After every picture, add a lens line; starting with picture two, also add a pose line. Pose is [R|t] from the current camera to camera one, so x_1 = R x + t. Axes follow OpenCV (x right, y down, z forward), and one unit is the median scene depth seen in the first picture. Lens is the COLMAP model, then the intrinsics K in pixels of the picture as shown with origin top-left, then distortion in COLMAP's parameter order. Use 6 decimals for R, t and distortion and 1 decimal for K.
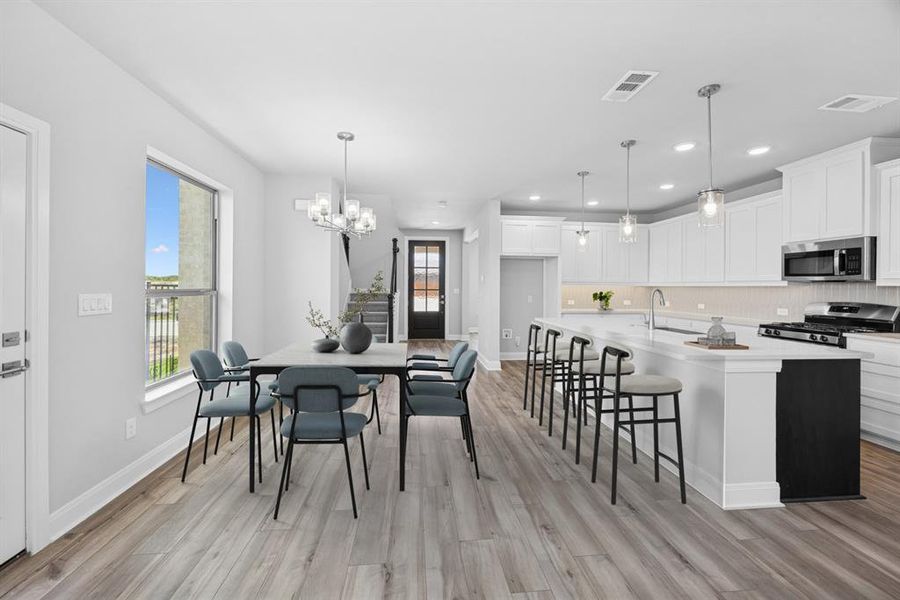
lens RADIAL K [[355.0, 0, 445.3], [0, 355.0, 284.9], [0, 0, 1]] dist [0.001265, 0.000105]
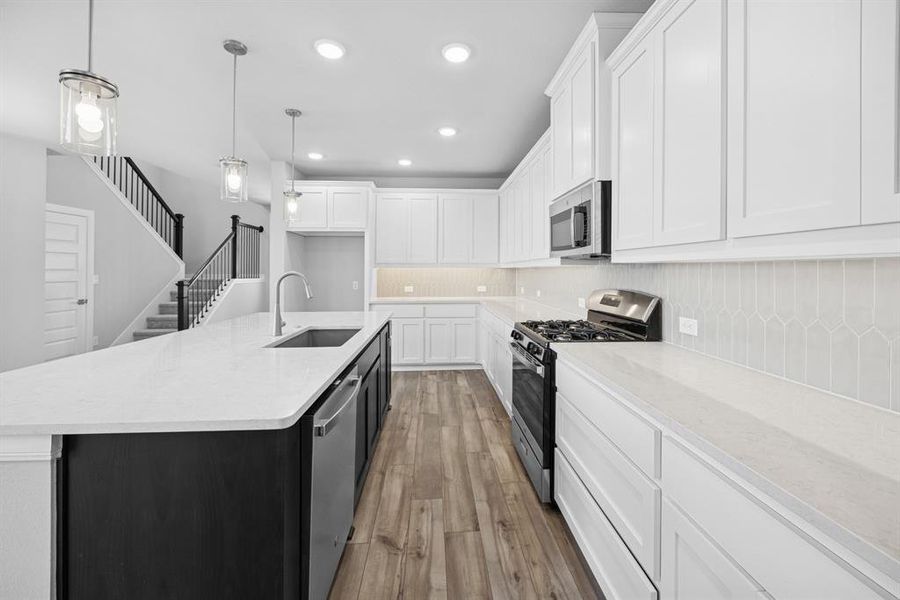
lens RADIAL K [[349.6, 0, 451.3], [0, 349.6, 278.0], [0, 0, 1]] dist [-0.000777, -0.000029]
pose [[0.998838, -0.007861, -0.047541, 0.808800], [0.009034, 0.999659, 0.024501, 0.008292], [0.047333, -0.024902, 0.998569, 0.330874]]
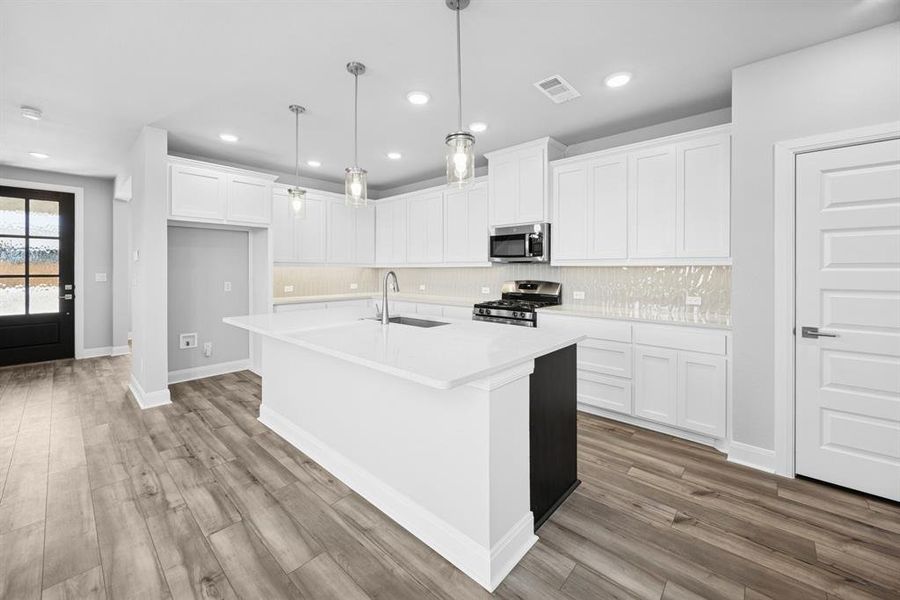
lens RADIAL K [[357.6, 0, 445.5], [0, 357.6, 269.1], [0, 0, 1]] dist [-0.002137, -0.000175]
pose [[0.746430, -0.007833, 0.665418, 0.144779], [0.003735, 0.999964, 0.007582, 0.001870], [-0.665454, -0.003174, 0.746432, 0.294600]]
